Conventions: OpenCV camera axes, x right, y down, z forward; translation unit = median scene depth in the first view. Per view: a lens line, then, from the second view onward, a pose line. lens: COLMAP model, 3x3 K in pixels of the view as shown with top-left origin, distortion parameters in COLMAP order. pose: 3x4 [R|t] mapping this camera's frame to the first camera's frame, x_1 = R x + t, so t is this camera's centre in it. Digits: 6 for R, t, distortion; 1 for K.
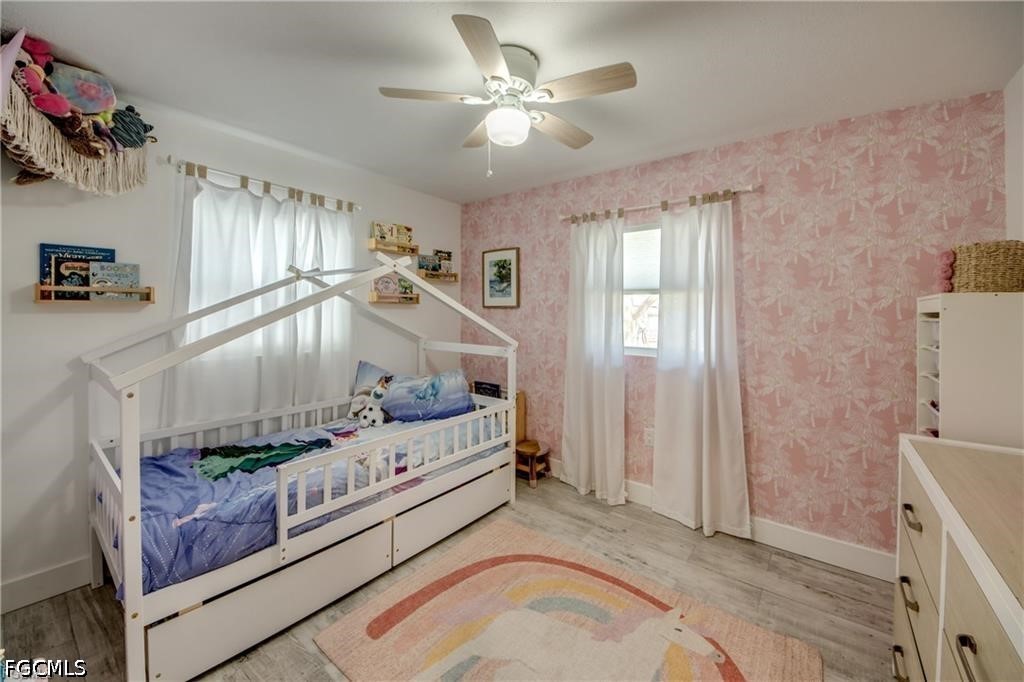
lens RADIAL K [[395.0, 0, 523.8], [0, 395.0, 316.2], [0, 0, 1]] dist [0.033146, -0.027065]
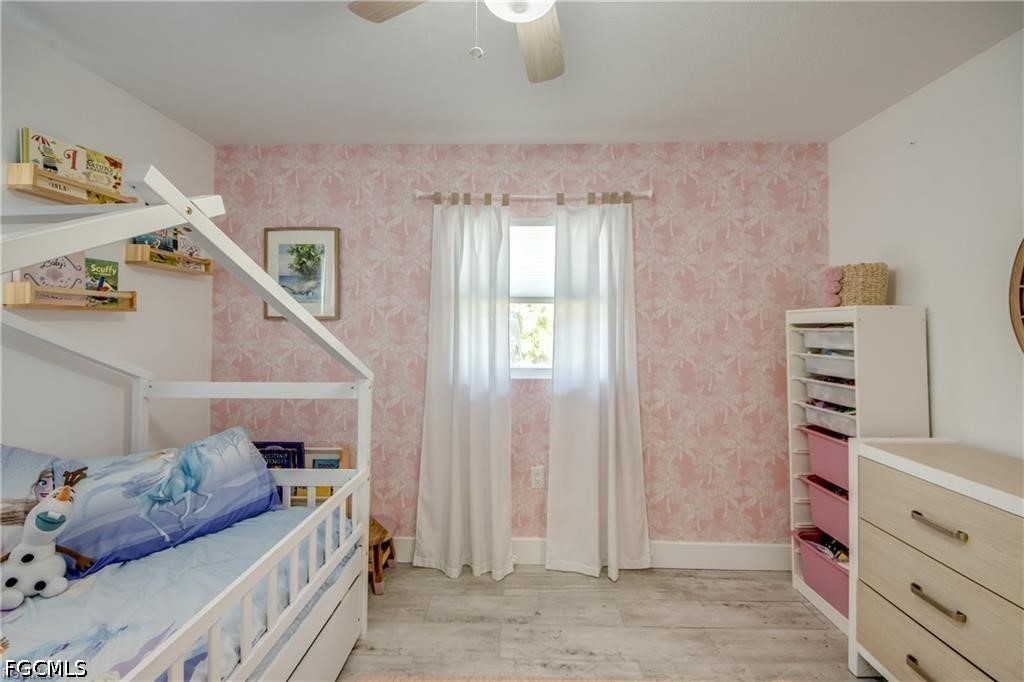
lens RADIAL K [[406.1, 0, 513.7], [0, 406.1, 319.2], [0, 0, 1]] dist [0.045297, -0.030993]
pose [[0.807856, 0.003201, 0.589371, -0.220695], [0.012806, 0.999654, -0.022983, -0.002724], [-0.589241, 0.026114, 0.807535, 0.338177]]
